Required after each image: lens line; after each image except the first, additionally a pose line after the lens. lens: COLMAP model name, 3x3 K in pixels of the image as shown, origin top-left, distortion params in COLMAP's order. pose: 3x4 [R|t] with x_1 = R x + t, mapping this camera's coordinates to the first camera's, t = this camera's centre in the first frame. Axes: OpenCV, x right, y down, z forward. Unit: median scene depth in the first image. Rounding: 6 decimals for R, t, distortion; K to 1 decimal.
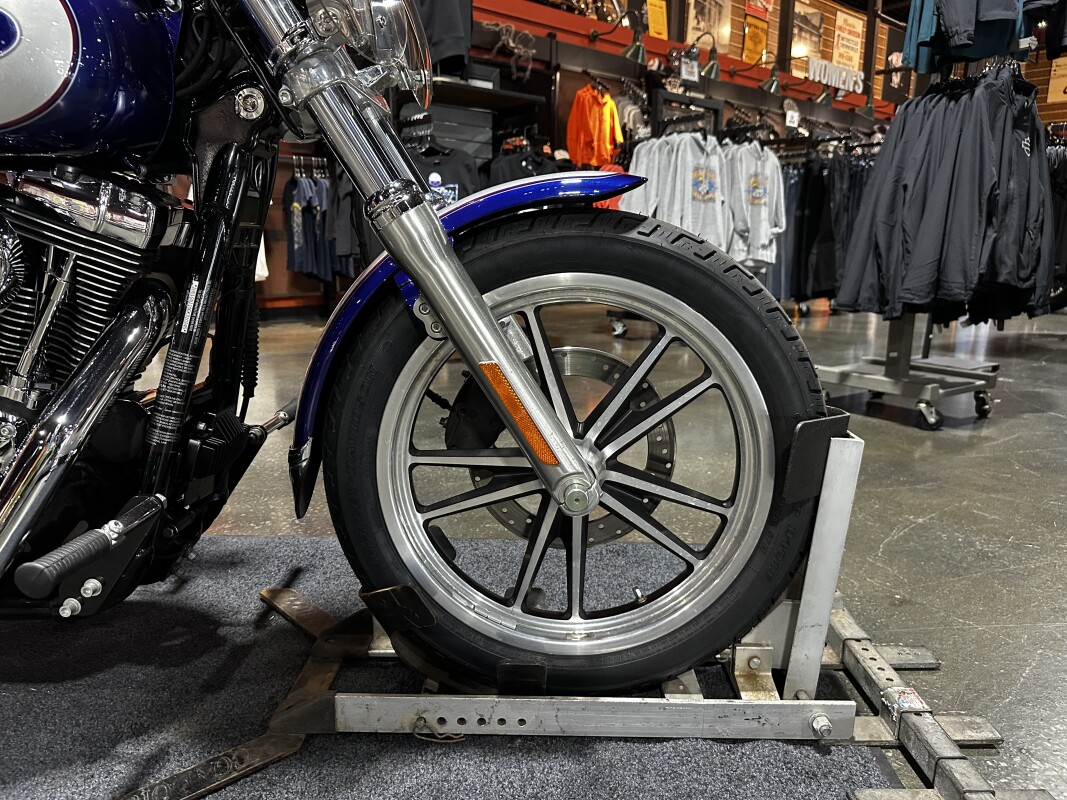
lens RADIAL K [[765.0, 0, 534.5], [0, 765.0, 404.7], [0, 0, 1]] dist [0.014706, -0.021711]
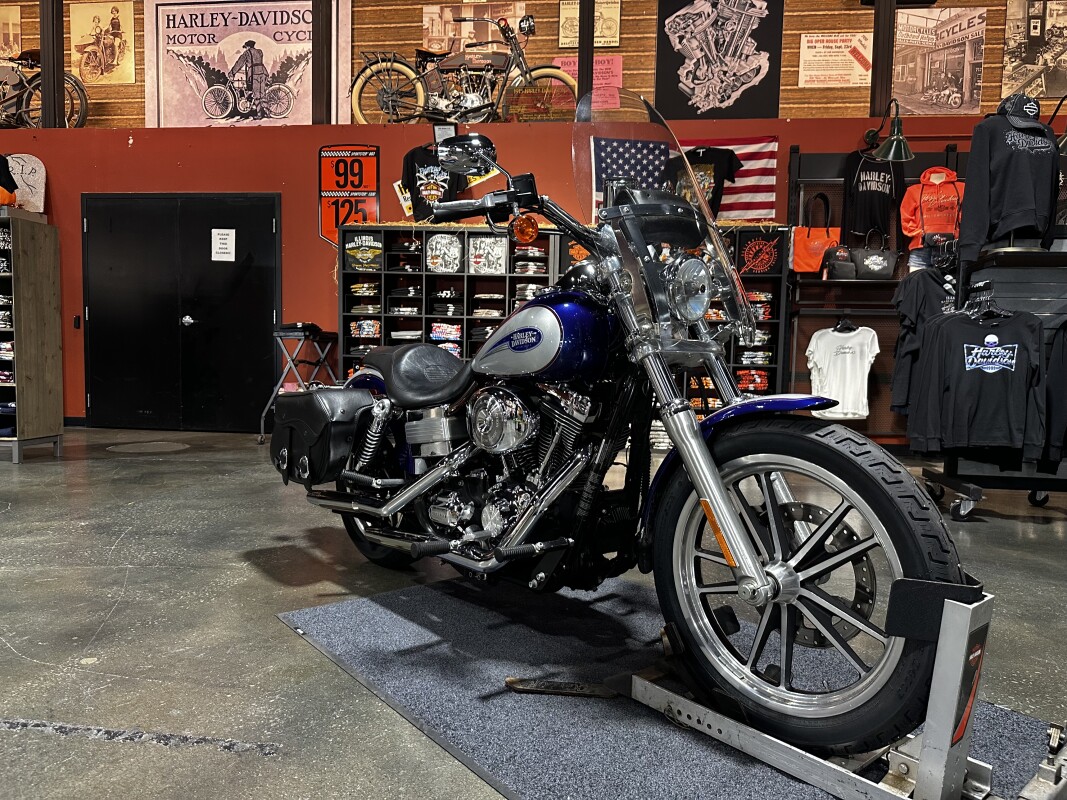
lens RADIAL K [[746.6, 0, 534.9], [0, 746.6, 424.4], [0, 0, 1]] dist [0.031153, -0.048881]
pose [[0.661120, 0.076232, -0.746397, 0.328067], [-0.176481, 0.982713, -0.055949, -0.020489], [0.729229, 0.168714, 0.663145, -0.159157]]
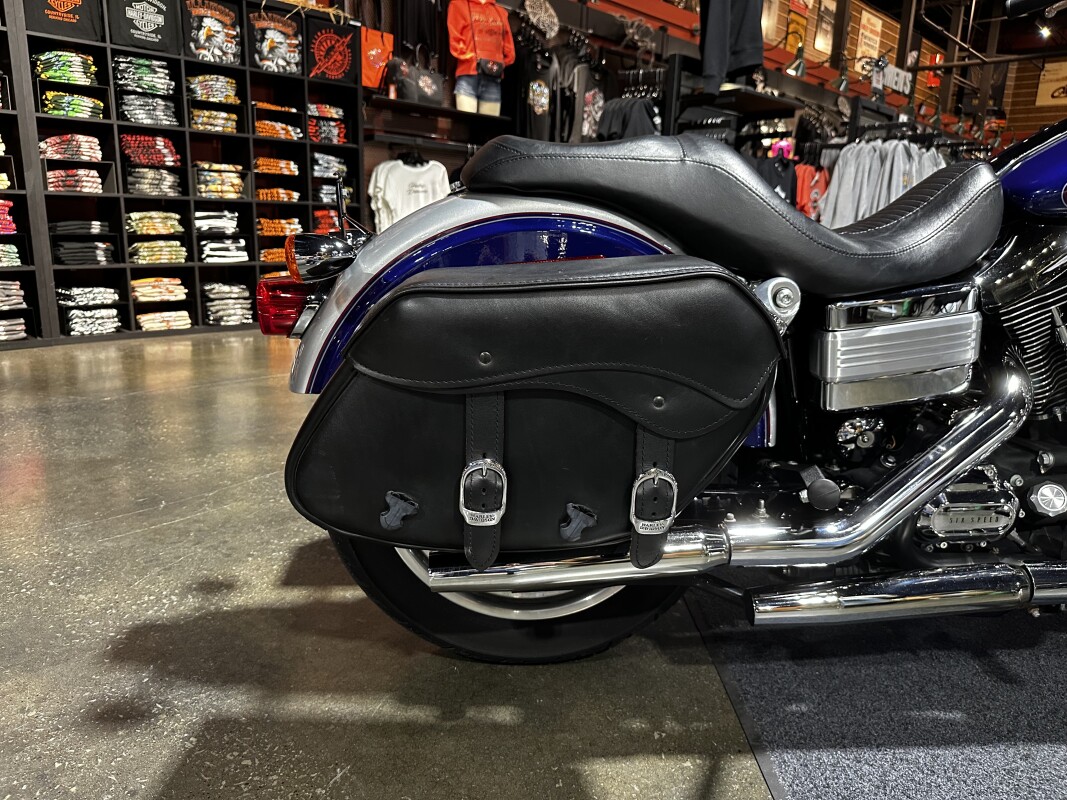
lens RADIAL K [[765.0, 0, 534.5], [0, 765.0, 404.7], [0, 0, 1]] dist [0.014706, -0.021711]
pose [[0.996751, 0.007495, 0.080191, -0.669912], [-0.009555, 0.999633, 0.025334, -0.017083], [-0.079972, -0.026018, 0.996458, -0.048164]]
